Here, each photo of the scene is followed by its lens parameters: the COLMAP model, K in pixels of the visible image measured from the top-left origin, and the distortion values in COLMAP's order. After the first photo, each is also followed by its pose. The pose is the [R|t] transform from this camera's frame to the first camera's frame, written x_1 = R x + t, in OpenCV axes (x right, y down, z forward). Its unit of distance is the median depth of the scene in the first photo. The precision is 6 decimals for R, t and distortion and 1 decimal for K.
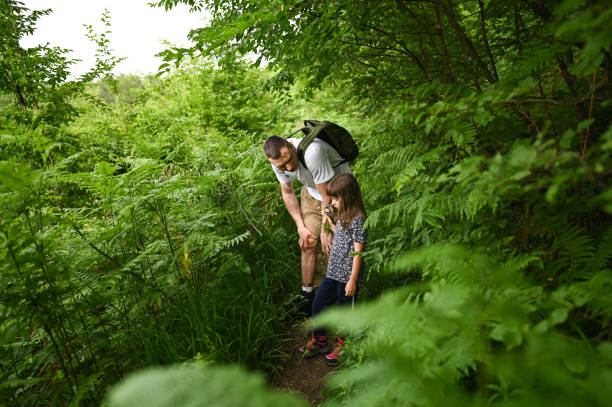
lens RADIAL K [[830.3, 0, 306.0], [0, 830.3, 203.5], [0, 0, 1]] dist [0.149041, 0.022121]
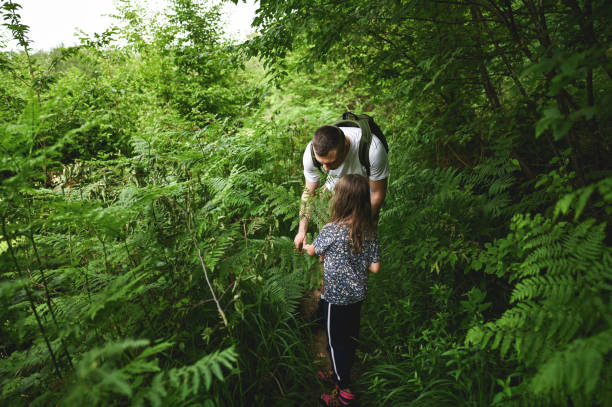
lens RADIAL K [[830.3, 0, 306.0], [0, 830.3, 203.5], [0, 0, 1]] dist [0.149041, 0.022121]
pose [[0.997520, 0.051565, 0.047907, -0.019620], [-0.052109, 0.998590, 0.010179, -0.016442], [-0.047315, -0.012650, 0.998800, 0.210073]]
